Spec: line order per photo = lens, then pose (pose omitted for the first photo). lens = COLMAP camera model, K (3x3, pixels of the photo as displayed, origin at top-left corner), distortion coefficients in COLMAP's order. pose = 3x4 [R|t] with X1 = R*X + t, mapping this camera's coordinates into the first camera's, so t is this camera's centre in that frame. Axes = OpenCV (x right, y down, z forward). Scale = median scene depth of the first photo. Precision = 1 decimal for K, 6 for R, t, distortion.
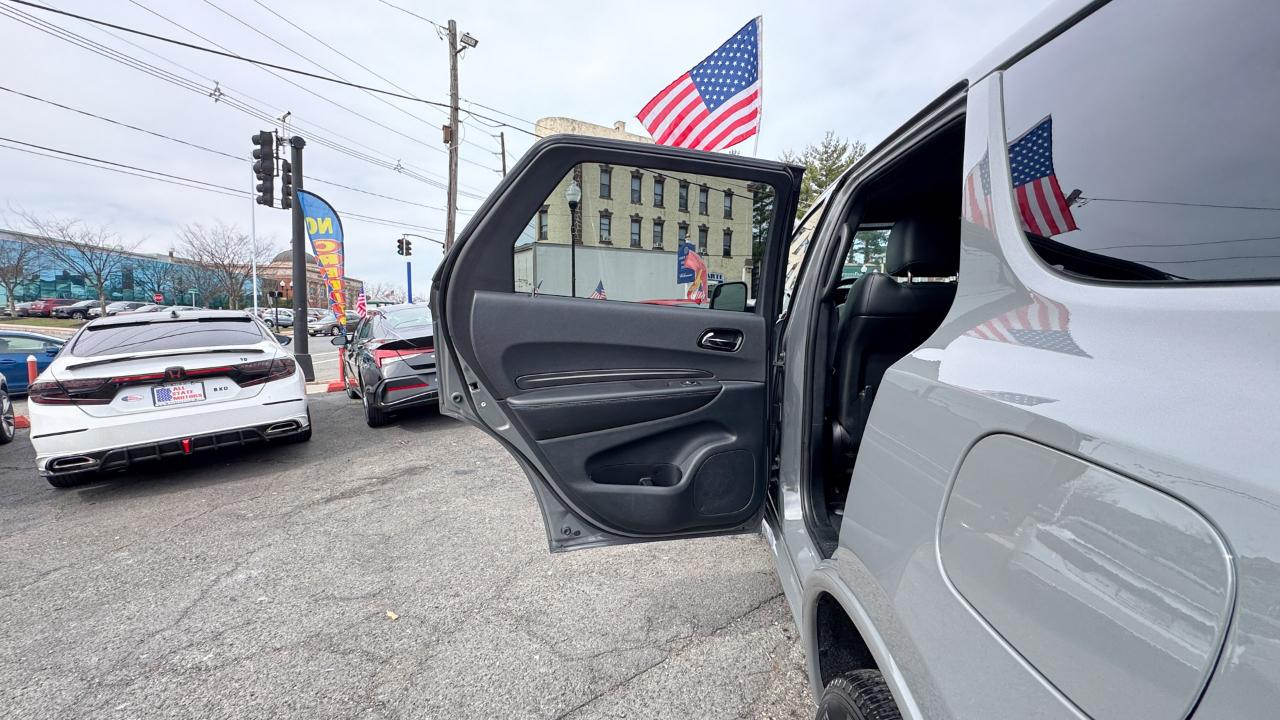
lens RADIAL K [[512.0, 0, 640.0], [0, 512.0, 360.0], [0, 0, 1]] dist [-0.007548, -0.000046]
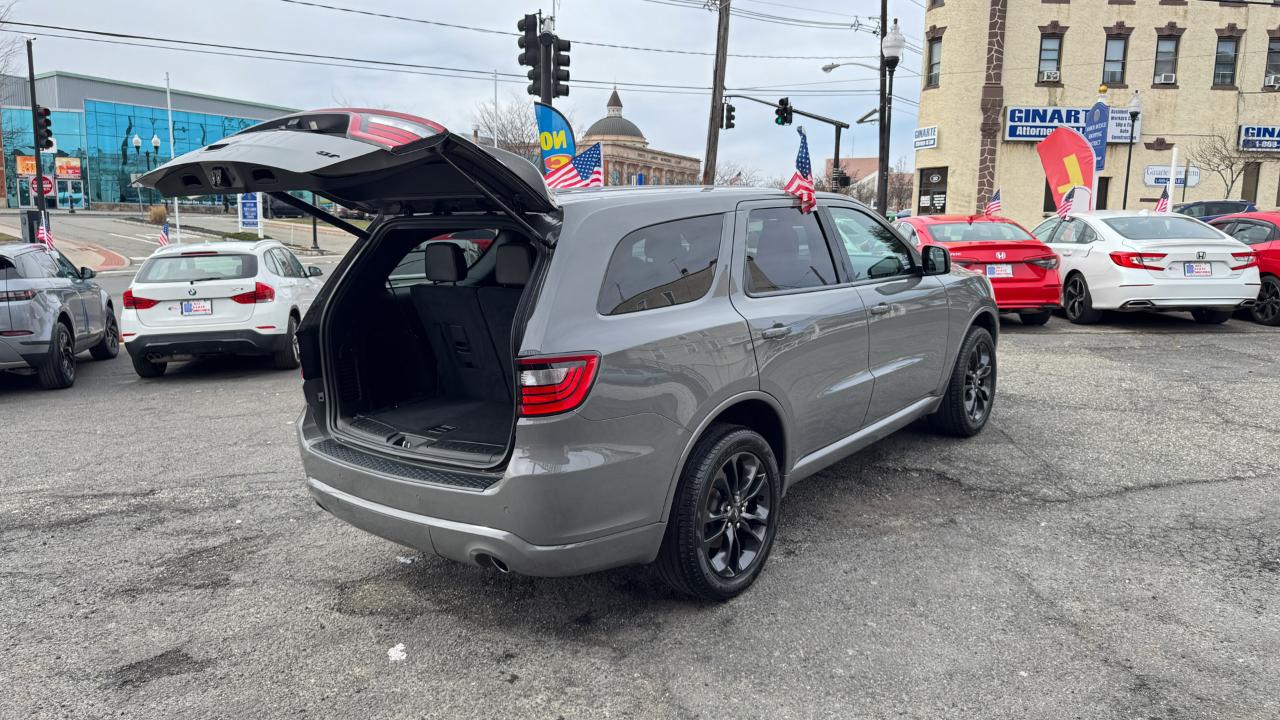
lens RADIAL K [[907.2, 0, 640.0], [0, 907.2, 360.0], [0, 0, 1]] dist [0.053918, -0.063950]
pose [[0.840029, 0.082413, -0.536245, 0.111211], [-0.038370, 0.994945, 0.092801, -0.006366], [0.541183, -0.057380, 0.838945, -0.085854]]
